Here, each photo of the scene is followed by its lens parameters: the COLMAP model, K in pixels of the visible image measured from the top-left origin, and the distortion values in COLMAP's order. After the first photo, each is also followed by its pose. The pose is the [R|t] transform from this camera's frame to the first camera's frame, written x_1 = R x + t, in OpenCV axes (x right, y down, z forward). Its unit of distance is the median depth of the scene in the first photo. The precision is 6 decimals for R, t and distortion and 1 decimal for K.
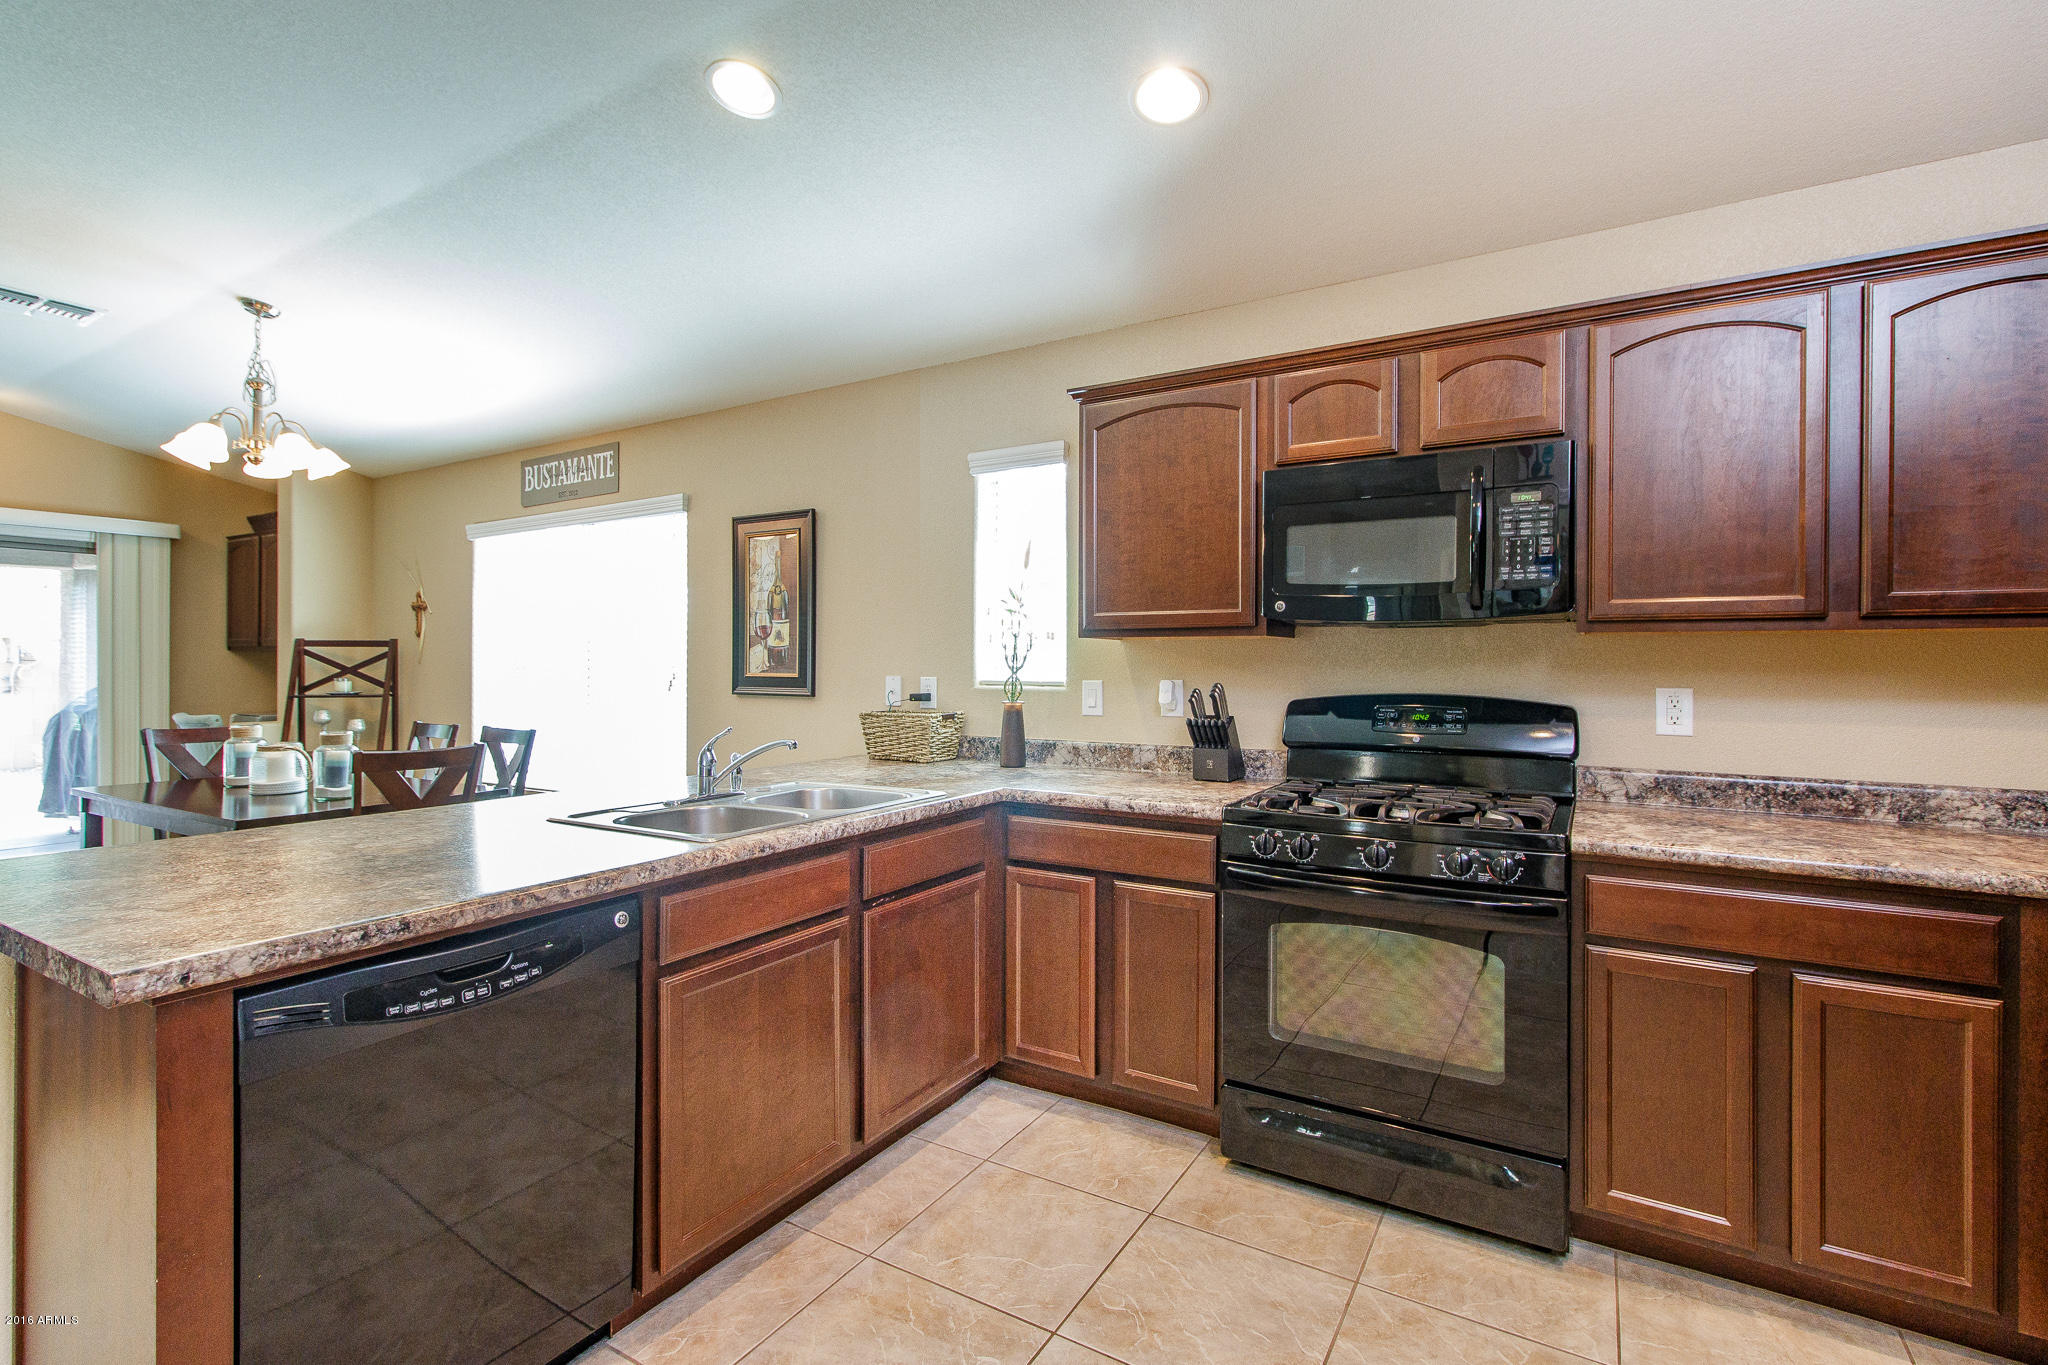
lens RADIAL K [[944.9, 0, 1023.8], [0, 944.9, 664.9], [0, 0, 1]] dist [0.000818, 0.002007]
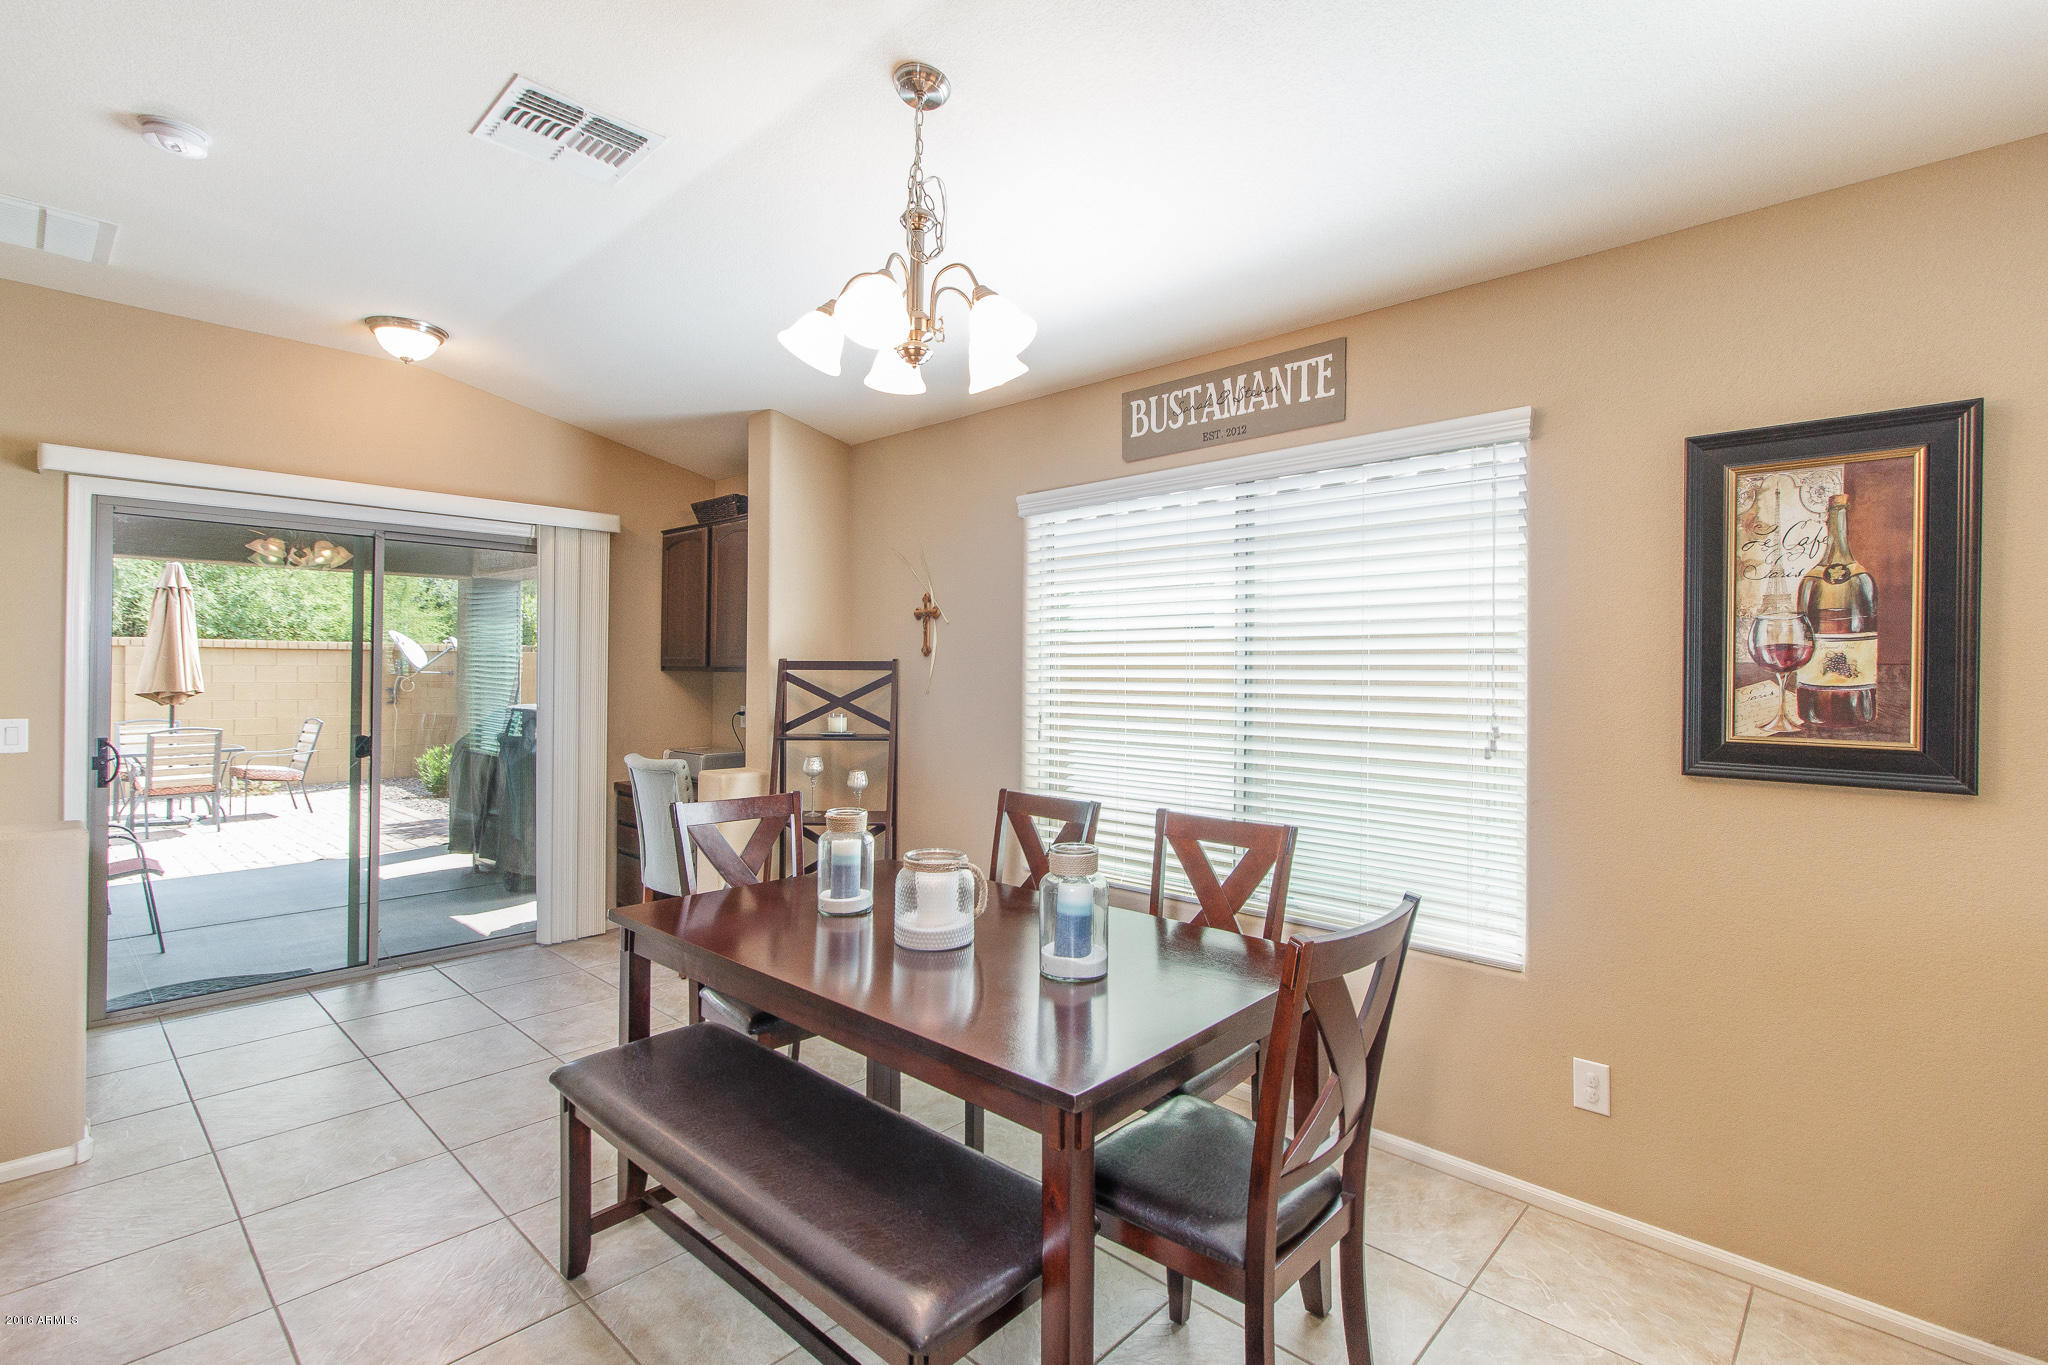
lens RADIAL K [[944.9, 0, 1023.8], [0, 944.9, 664.9], [0, 0, 1]] dist [0.000818, 0.002007]
pose [[0.978532, 0.003588, -0.206064, -0.576420], [-0.005202, 0.999960, -0.007290, -0.025009], [0.206030, 0.008205, 0.978511, 0.423298]]
